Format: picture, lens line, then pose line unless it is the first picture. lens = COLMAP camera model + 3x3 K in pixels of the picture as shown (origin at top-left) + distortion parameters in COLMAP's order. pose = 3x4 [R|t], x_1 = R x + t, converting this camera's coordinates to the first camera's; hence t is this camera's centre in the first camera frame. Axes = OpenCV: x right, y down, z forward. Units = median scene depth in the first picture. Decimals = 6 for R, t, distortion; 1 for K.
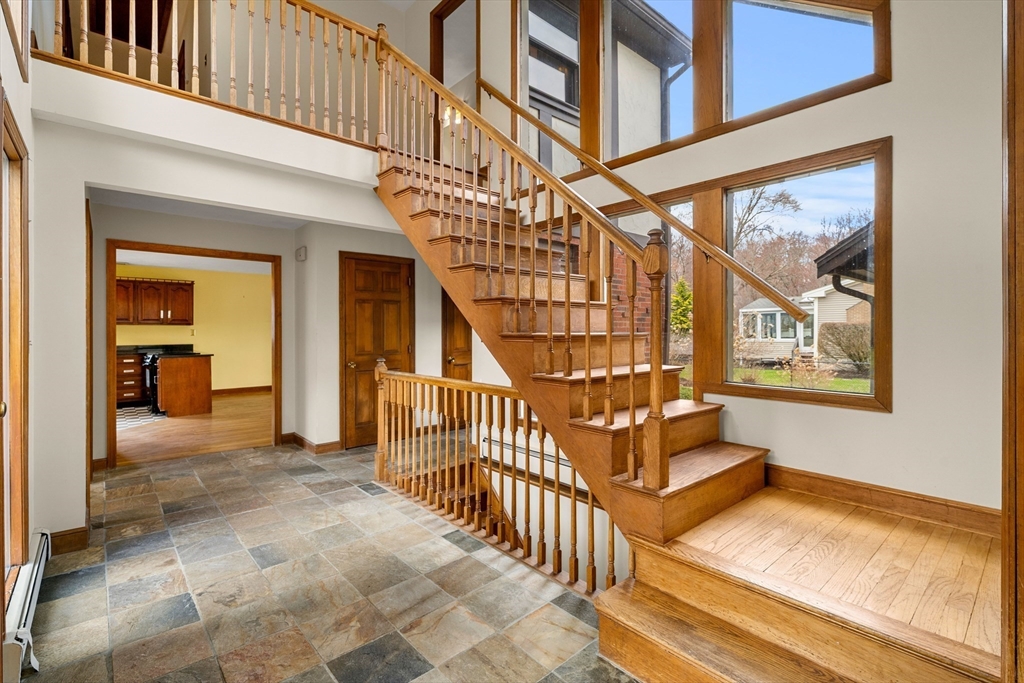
lens RADIAL K [[467.2, 0, 510.6], [0, 467.2, 334.9], [0, 0, 1]] dist [0.001166, -0.000324]
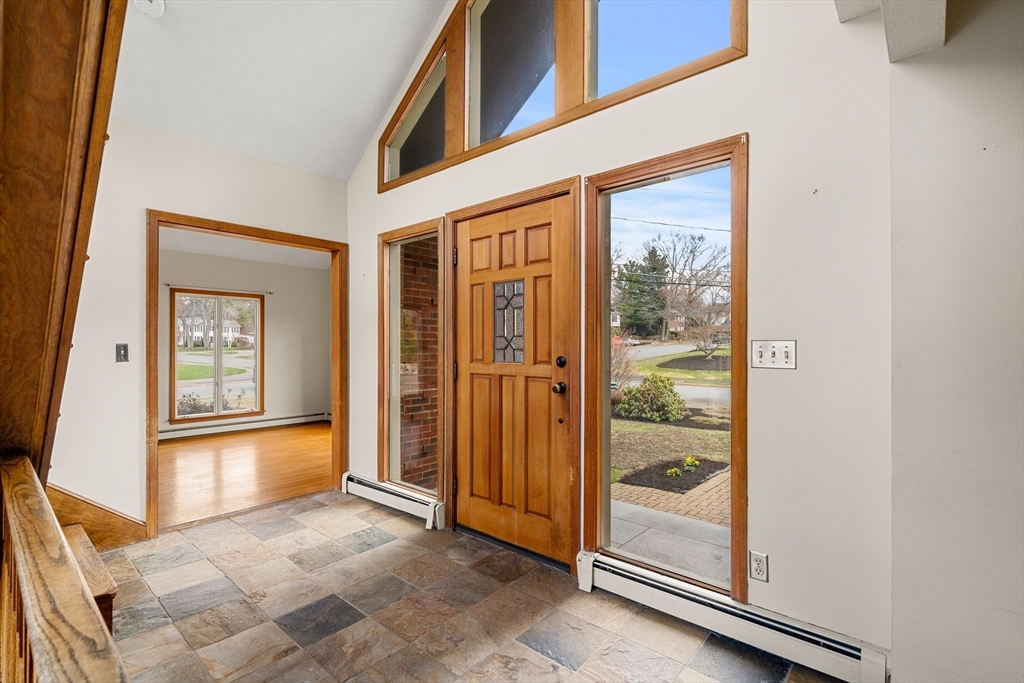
lens RADIAL K [[467.2, 0, 509.9], [0, 467.2, 342.2], [0, 0, 1]] dist [0.001166, -0.000324]
pose [[-0.992835, 0.005550, -0.119364, -0.557615], [0.006033, 0.999975, -0.003681, 0.000616], [0.119341, -0.004374, -0.992844, 2.015325]]
